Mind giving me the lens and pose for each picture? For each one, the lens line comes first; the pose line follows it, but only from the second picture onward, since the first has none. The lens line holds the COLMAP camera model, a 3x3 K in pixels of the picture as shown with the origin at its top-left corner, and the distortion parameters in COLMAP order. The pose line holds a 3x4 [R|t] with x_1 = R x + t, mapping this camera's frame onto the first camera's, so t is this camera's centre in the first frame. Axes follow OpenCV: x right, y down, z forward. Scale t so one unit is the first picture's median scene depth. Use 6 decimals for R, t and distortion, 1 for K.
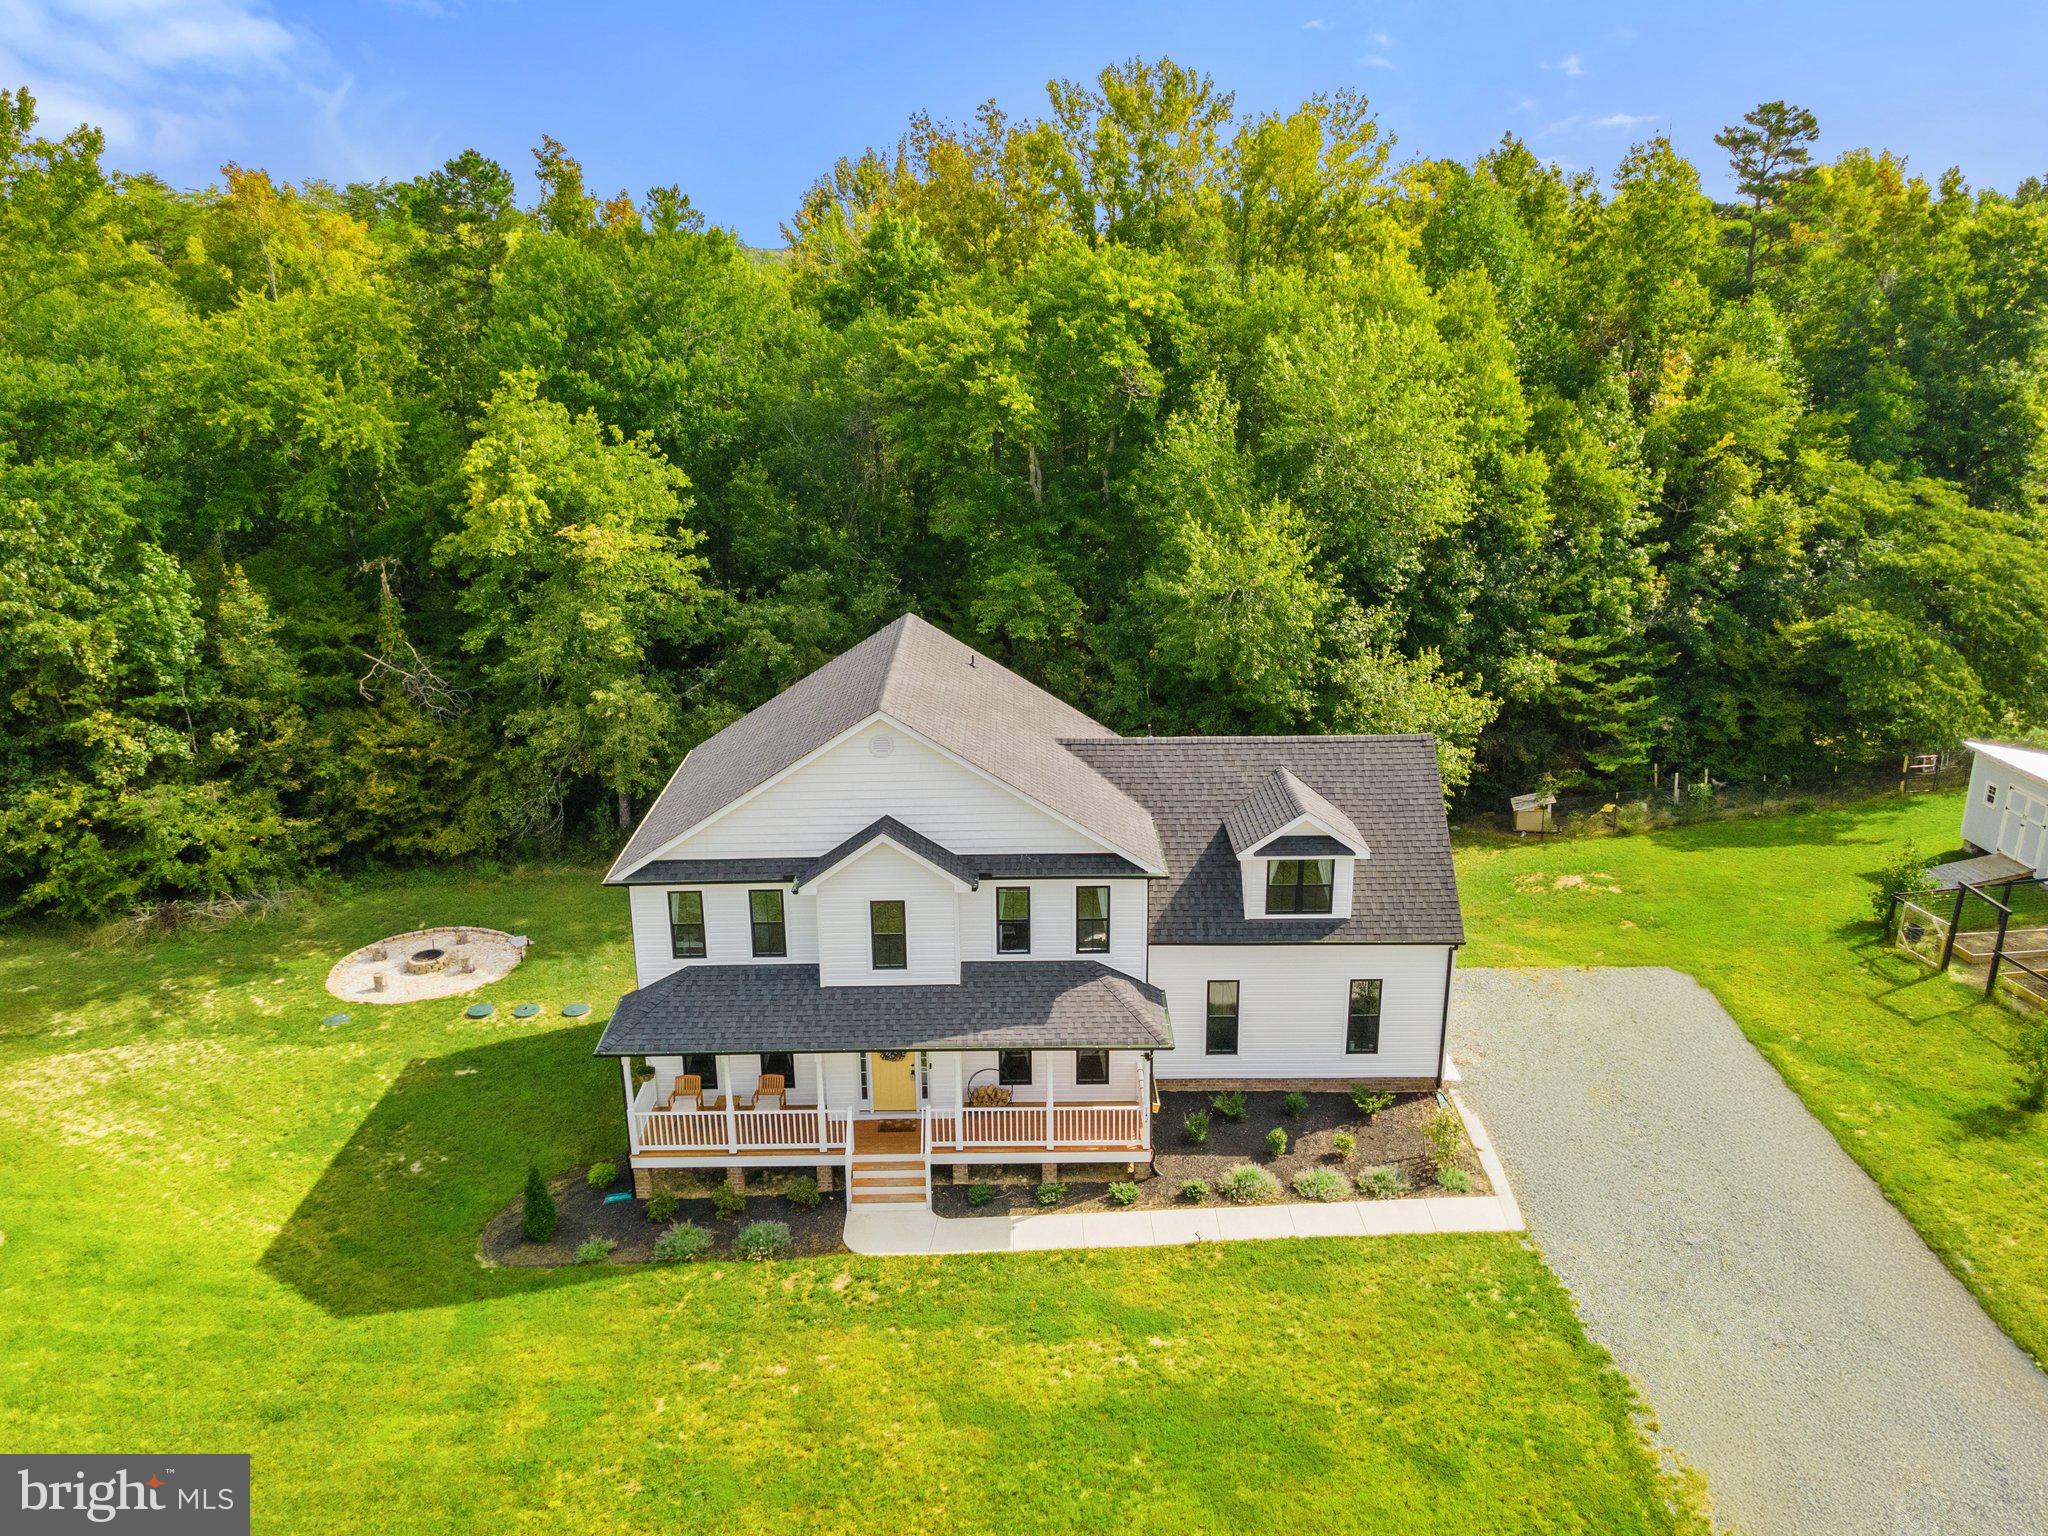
lens RADIAL K [[1482.2, 0, 1017.4], [0, 1482.2, 757.2], [0, 0, 1]] dist [0.047742, 0.003817]
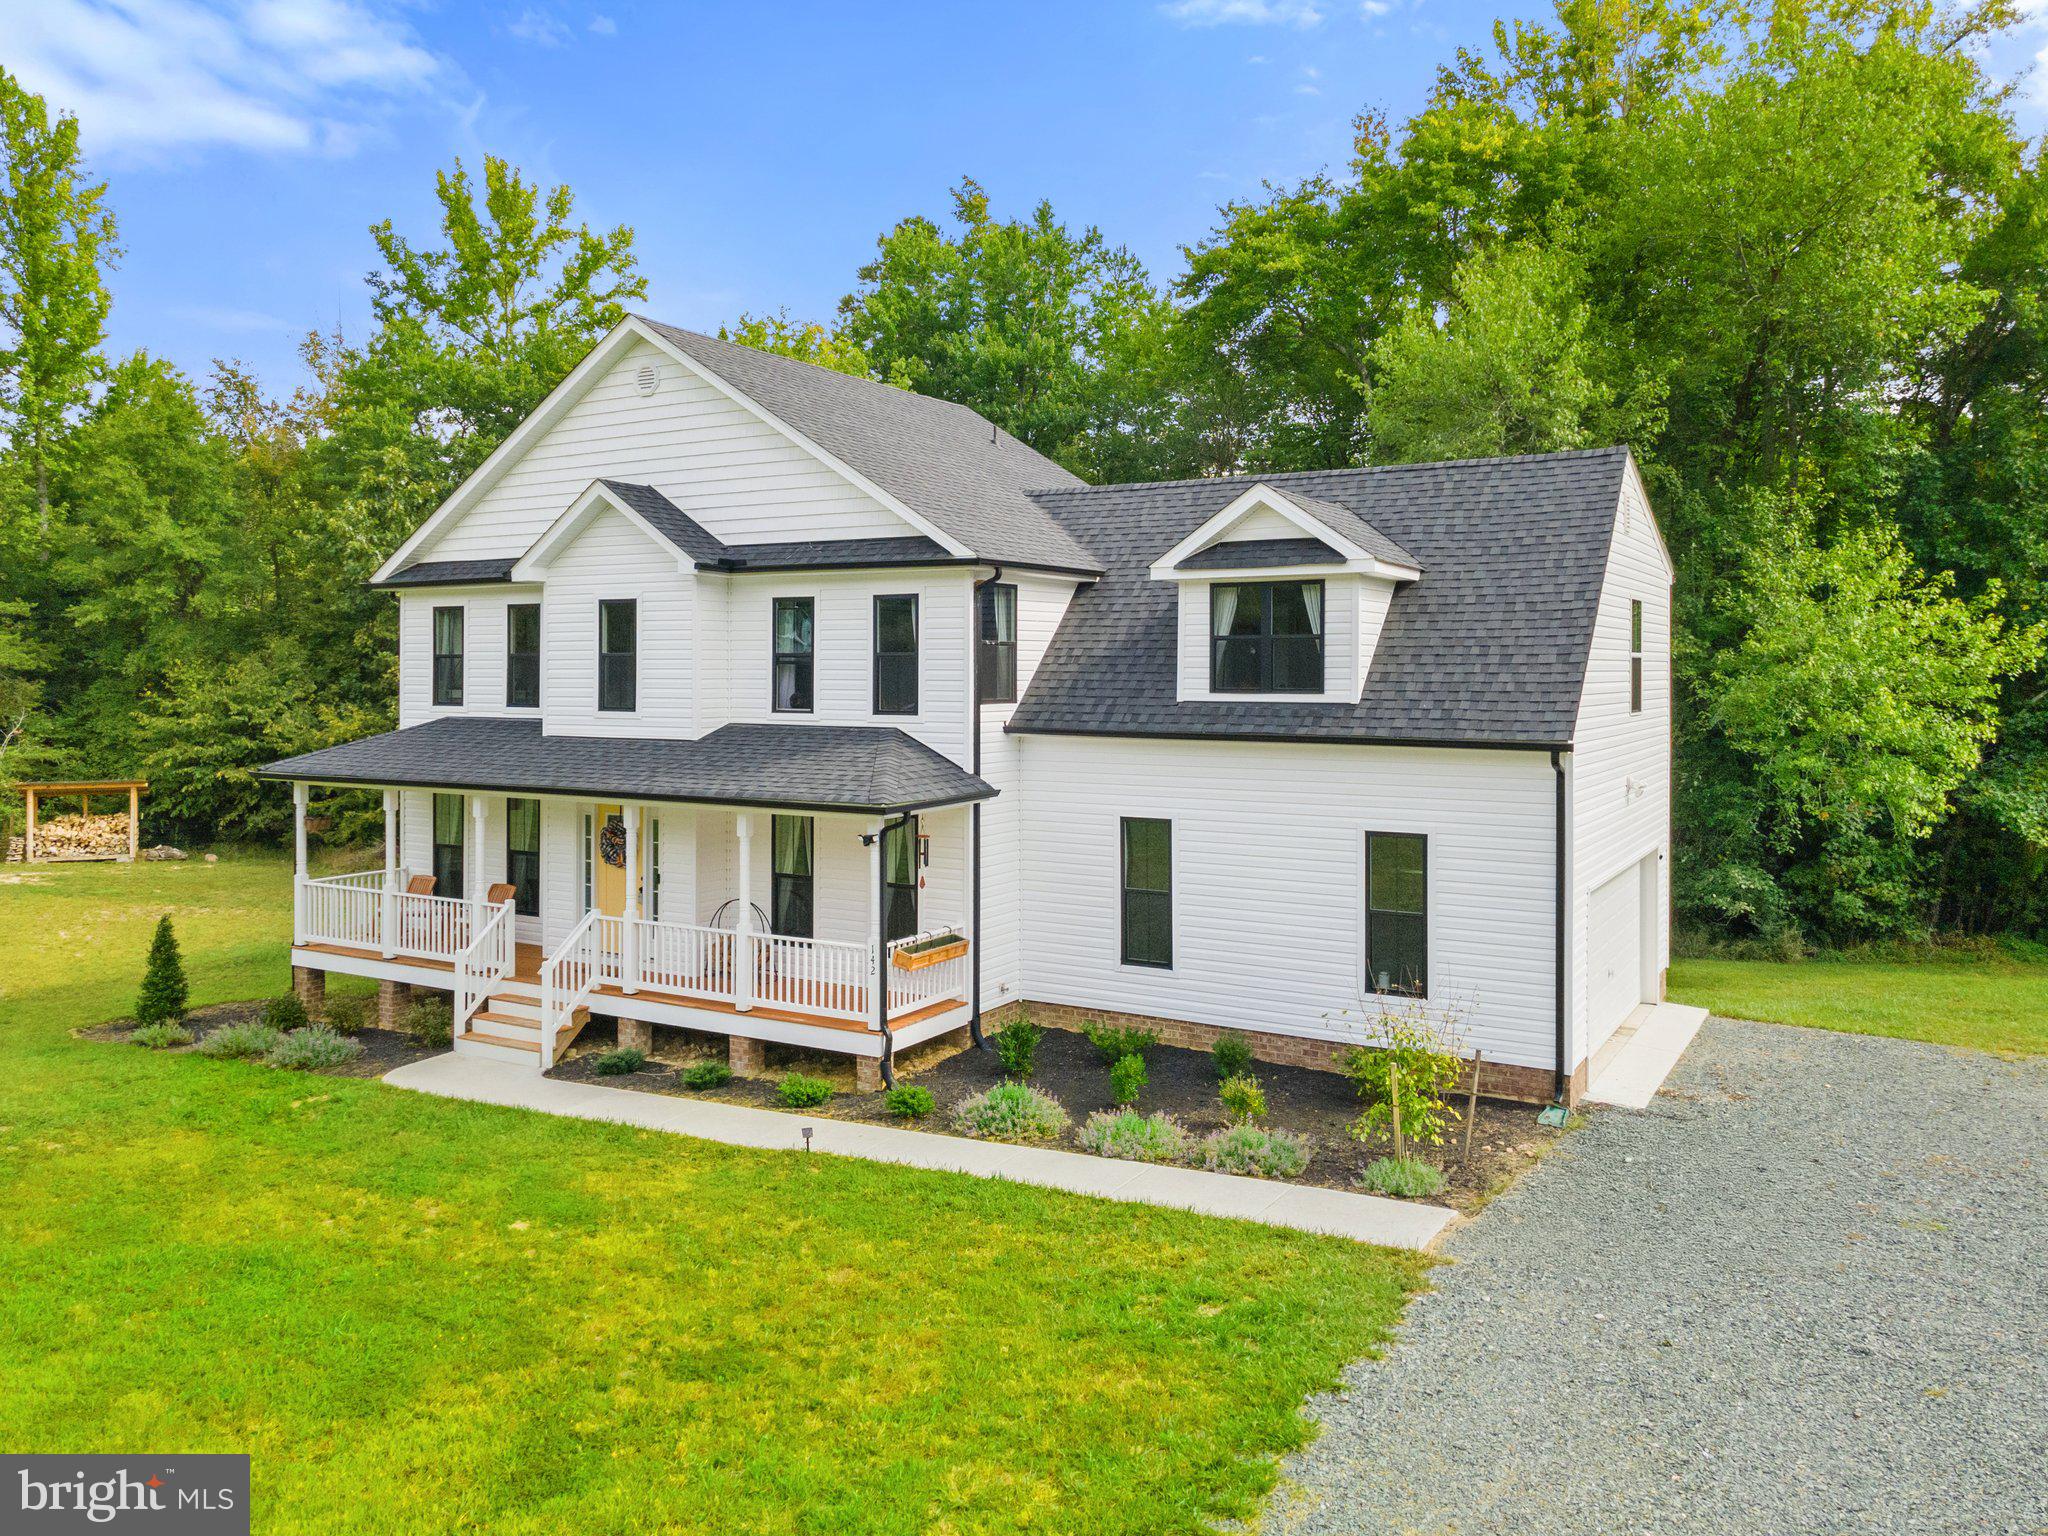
lens RADIAL K [[1482.2, 0, 1029.9], [0, 1482.2, 757.3], [0, 0, 1]] dist [0.047742, 0.003817]
pose [[0.860633, 0.042229, -0.507472, 0.399552], [-0.174571, 0.960633, -0.216121, 0.265888], [0.478368, 0.274591, 0.834125, 0.520103]]
